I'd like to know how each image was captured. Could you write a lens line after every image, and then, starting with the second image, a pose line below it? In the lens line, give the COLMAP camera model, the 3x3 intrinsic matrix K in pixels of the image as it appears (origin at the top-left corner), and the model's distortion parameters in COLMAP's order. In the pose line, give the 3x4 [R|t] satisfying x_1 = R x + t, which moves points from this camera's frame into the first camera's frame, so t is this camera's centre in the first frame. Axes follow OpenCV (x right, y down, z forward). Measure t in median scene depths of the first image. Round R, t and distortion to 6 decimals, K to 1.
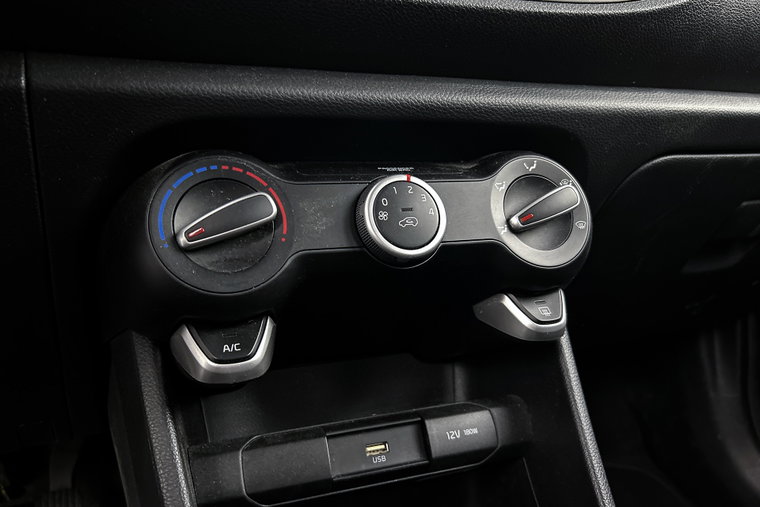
lens RADIAL K [[565.5, 0, 373.7], [0, 565.5, 256.5], [0, 0, 1]] dist [0.058426, -0.070157]
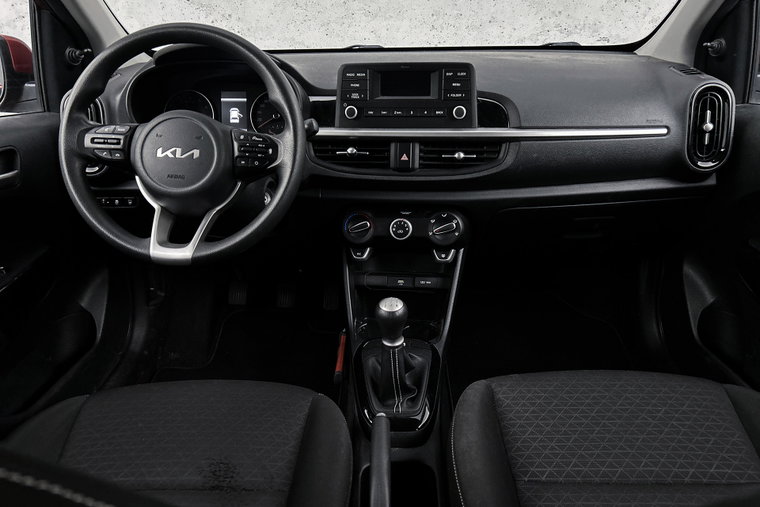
lens RADIAL K [[565.5, 0, 373.7], [0, 565.5, 256.5], [0, 0, 1]] dist [0.058426, -0.070157]
pose [[0.901003, 0.184241, -0.392746, 1.487278], [-0.048500, 0.942439, 0.330843, -1.200865], [0.431094, -0.279042, 0.858076, -2.555804]]
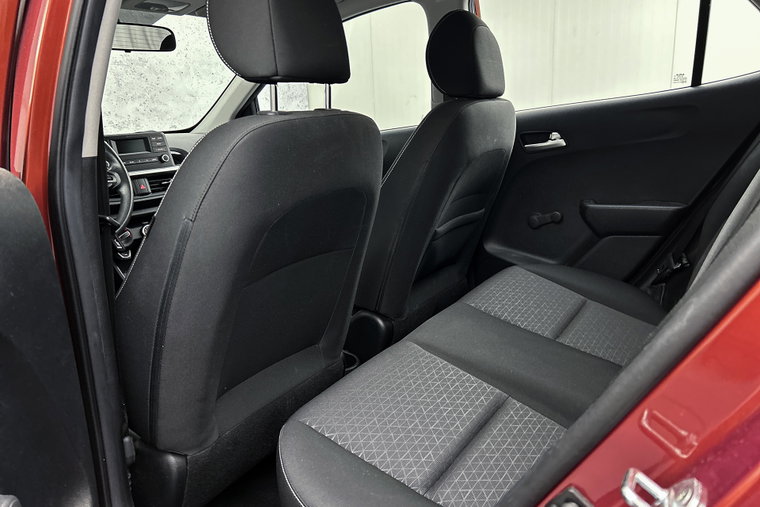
lens RADIAL K [[570.1, 0, 378.4], [0, 570.1, 256.5], [0, 0, 1]] dist [0.057527, -0.068004]
pose [[0.846755, -0.158324, 0.507878, -1.106102], [0.092085, 0.983897, 0.153187, -0.559637], [-0.523953, -0.082944, 0.847699, -5.977749]]
